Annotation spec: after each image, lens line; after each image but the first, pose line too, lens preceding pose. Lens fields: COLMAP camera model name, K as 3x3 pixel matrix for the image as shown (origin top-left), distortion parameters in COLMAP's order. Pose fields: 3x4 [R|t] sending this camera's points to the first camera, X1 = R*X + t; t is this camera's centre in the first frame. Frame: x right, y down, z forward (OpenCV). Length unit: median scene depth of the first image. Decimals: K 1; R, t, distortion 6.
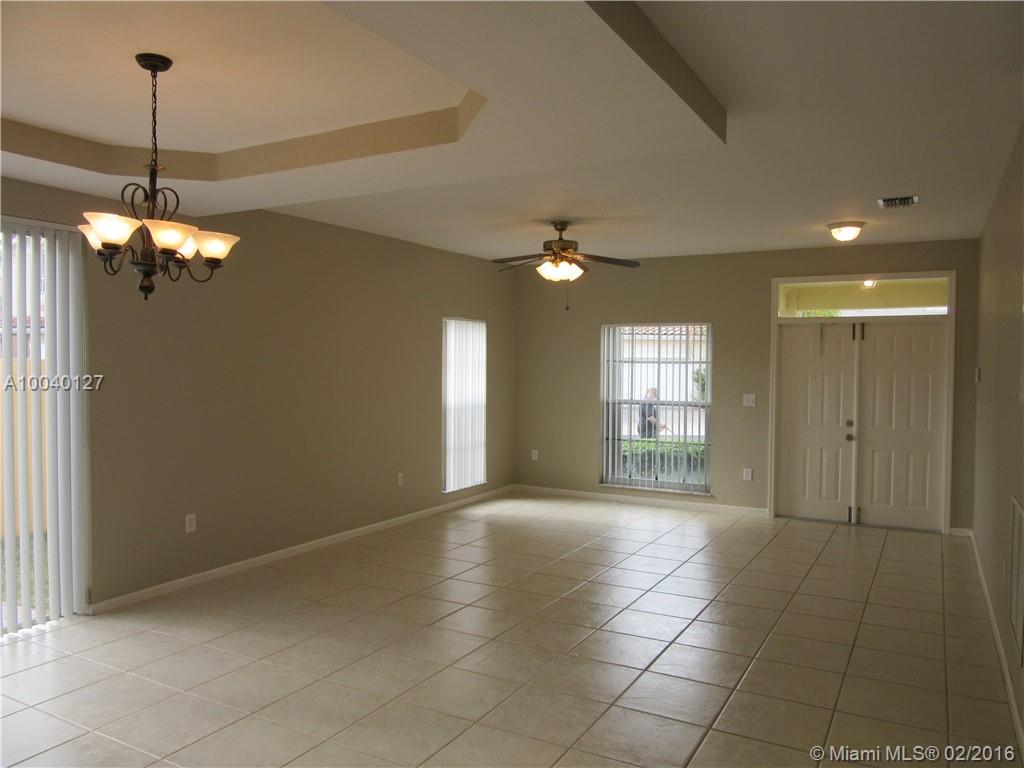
lens RADIAL K [[767.1, 0, 506.9], [0, 767.1, 387.8], [0, 0, 1]] dist [-0.041965, 0.035287]
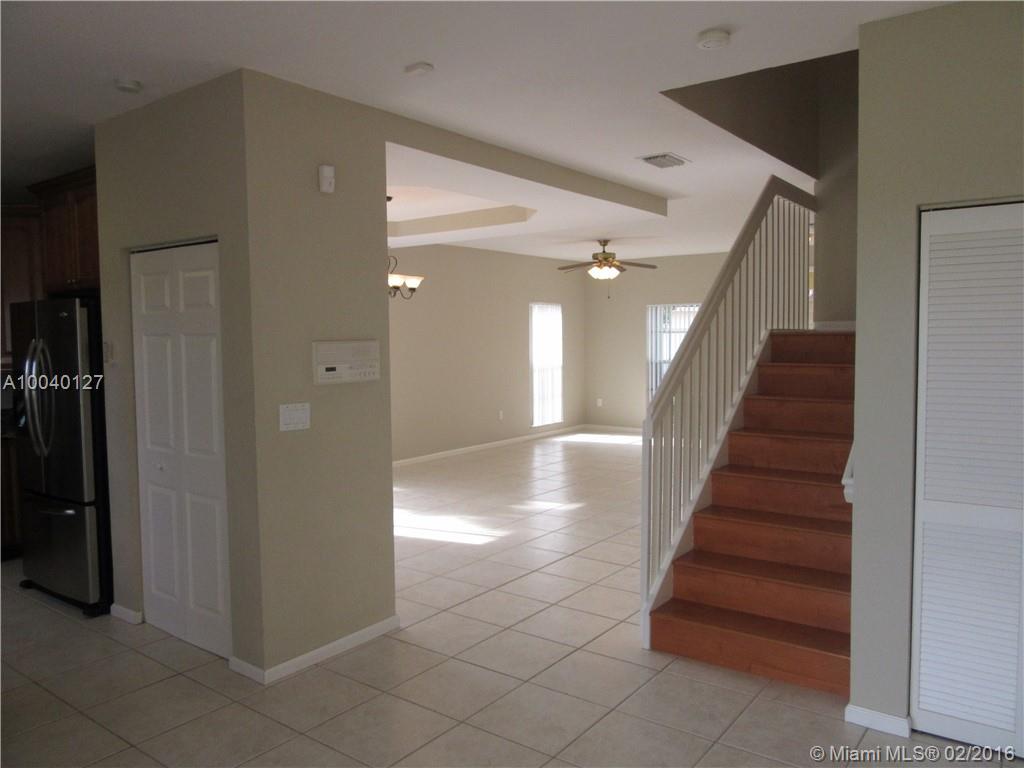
lens RADIAL K [[767.1, 0, 513.0], [0, 767.1, 386.5], [0, 0, 1]] dist [-0.041965, 0.035287]
pose [[0.992365, -0.012375, -0.122717, 0.073733], [0.016238, 0.999402, 0.030531, 0.022220], [0.122266, -0.032291, 0.991972, -0.520787]]
